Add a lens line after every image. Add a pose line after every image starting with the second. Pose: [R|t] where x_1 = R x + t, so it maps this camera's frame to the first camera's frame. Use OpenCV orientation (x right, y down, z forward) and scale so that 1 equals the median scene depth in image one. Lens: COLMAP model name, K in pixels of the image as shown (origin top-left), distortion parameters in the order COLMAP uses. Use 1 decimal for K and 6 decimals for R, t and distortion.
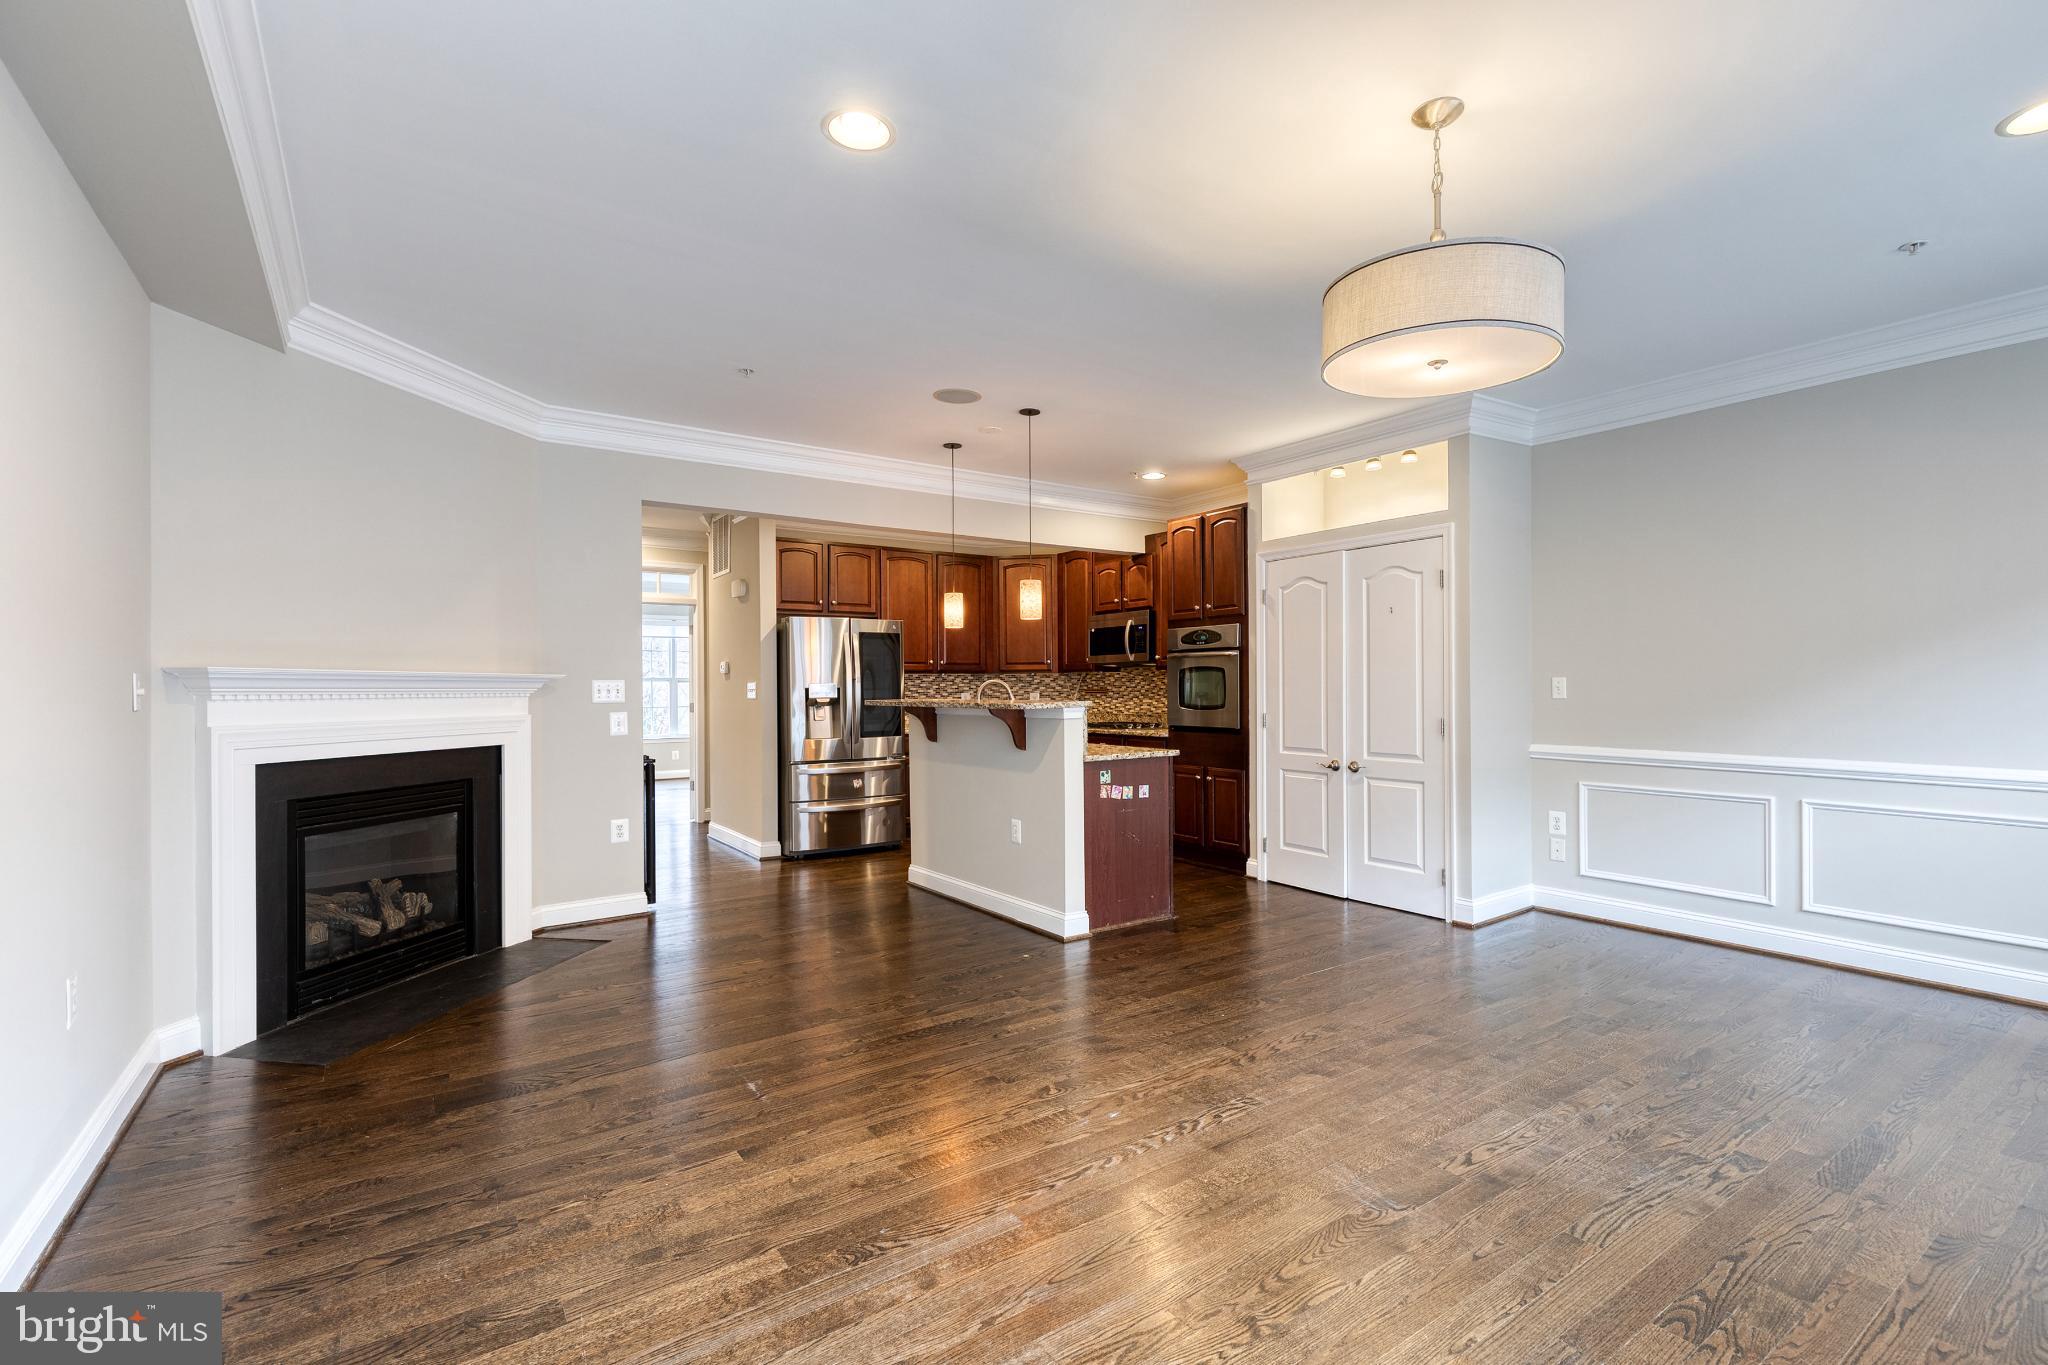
lens RADIAL K [[922.8, 0, 1053.7], [0, 922.8, 682.0], [0, 0, 1]] dist [0.010040, -0.001773]
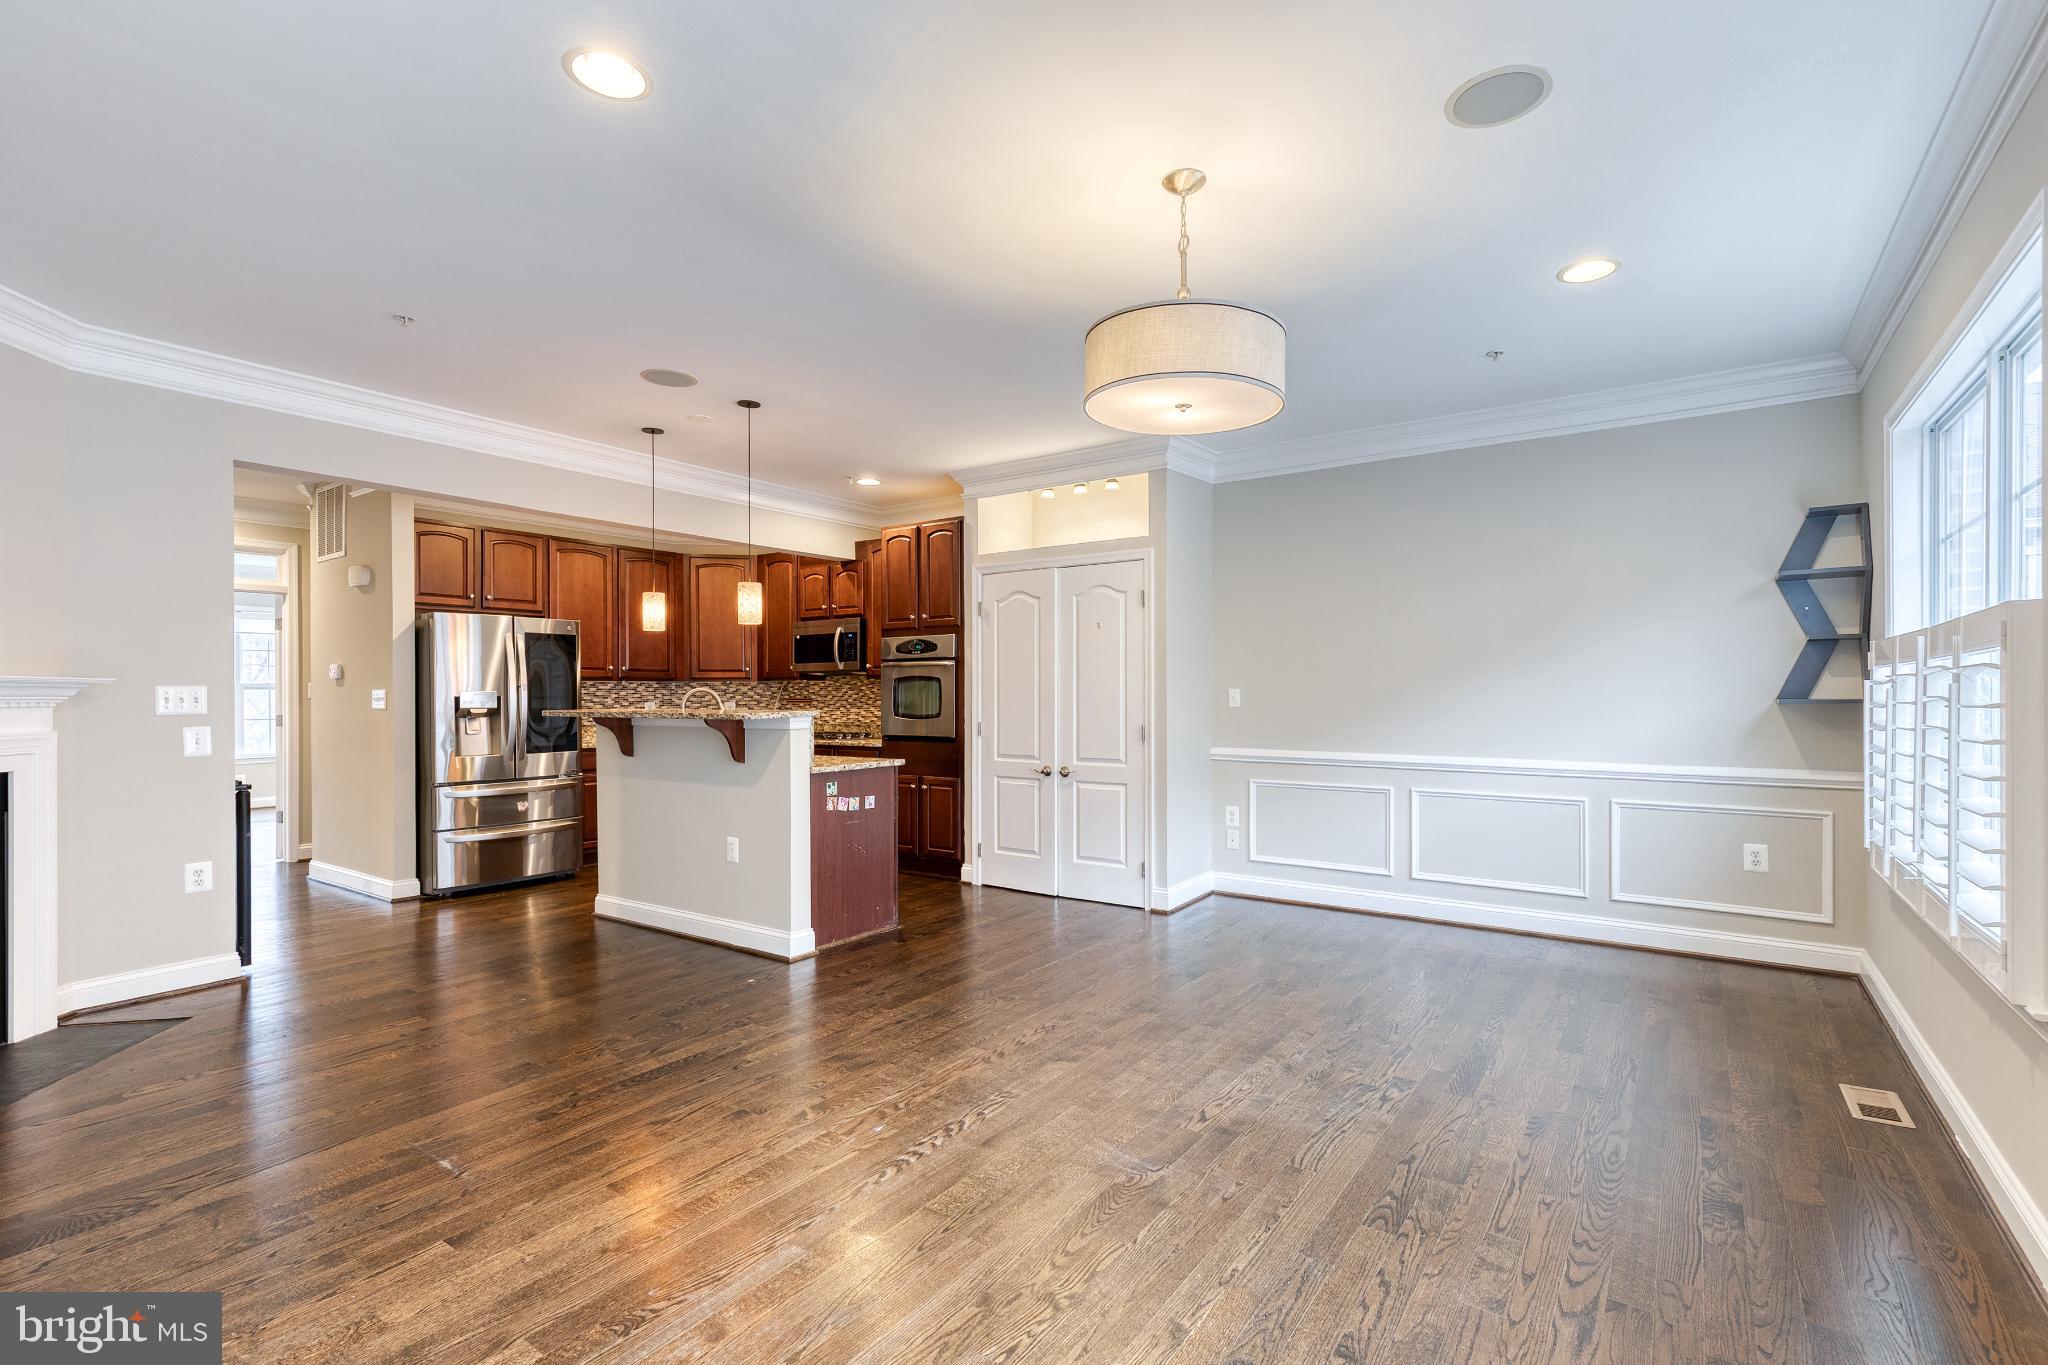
lens RADIAL K [[922.8, 0, 1055.9], [0, 922.8, 696.2], [0, 0, 1]] dist [0.010040, -0.001773]
pose [[0.939784, 0.002282, 0.341762, -0.053406], [-0.004225, 0.999979, 0.004943, -0.000721], [-0.341744, -0.006089, 0.939773, 0.003110]]
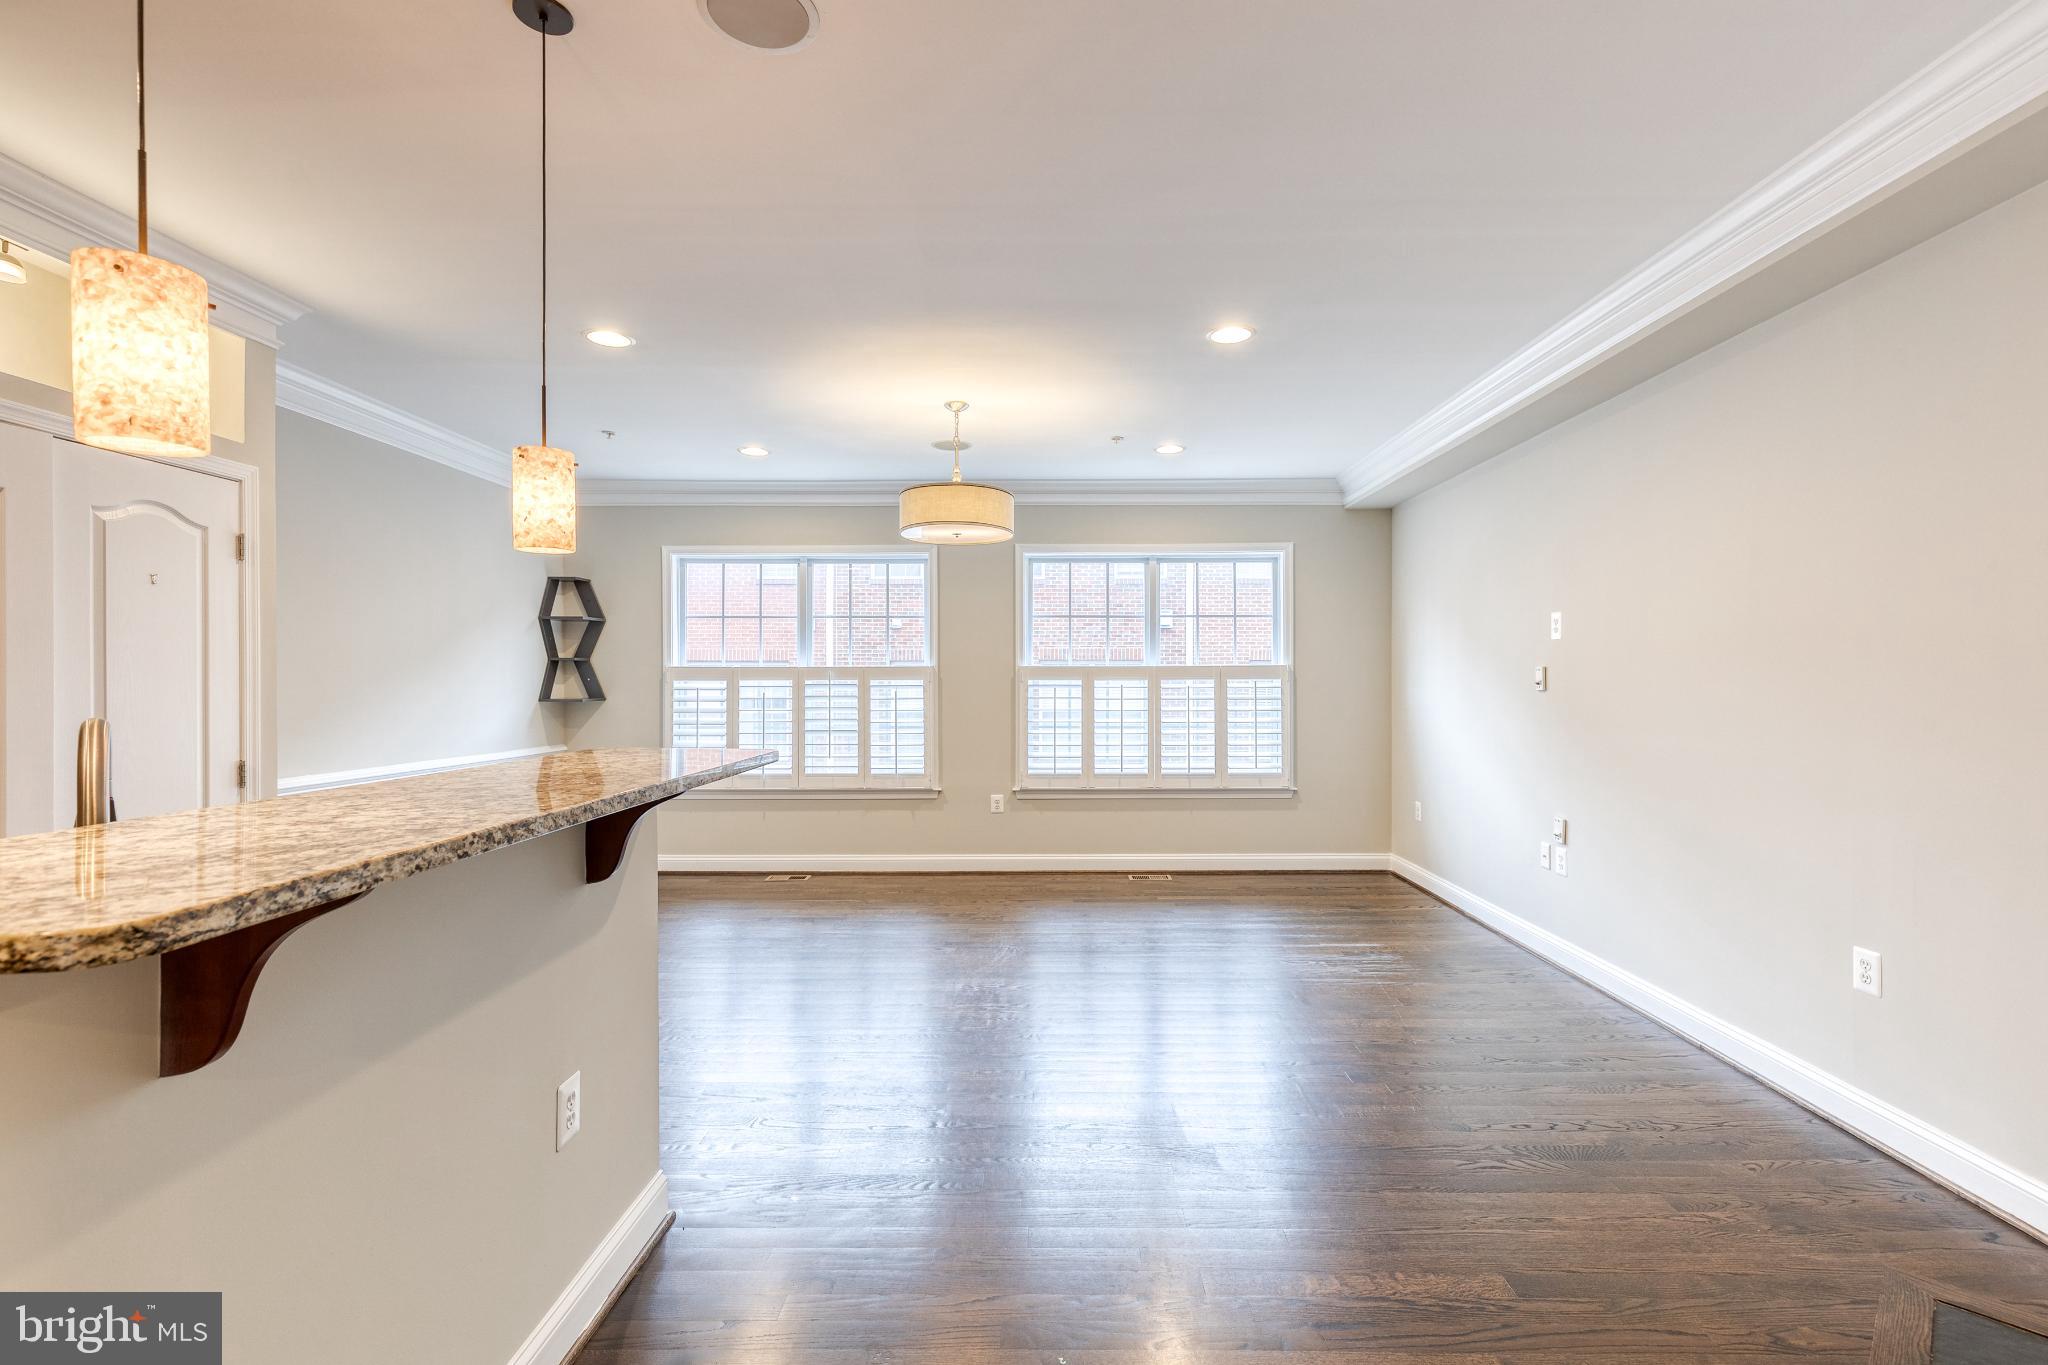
lens RADIAL K [[922.8, 0, 1041.9], [0, 922.8, 680.0], [0, 0, 1]] dist [0.010040, -0.001773]
pose [[-0.804856, 0.007224, 0.593426, -0.427051], [0.003087, 0.999963, -0.007986, -0.010915], [-0.593462, -0.004596, -0.804849, 1.198768]]
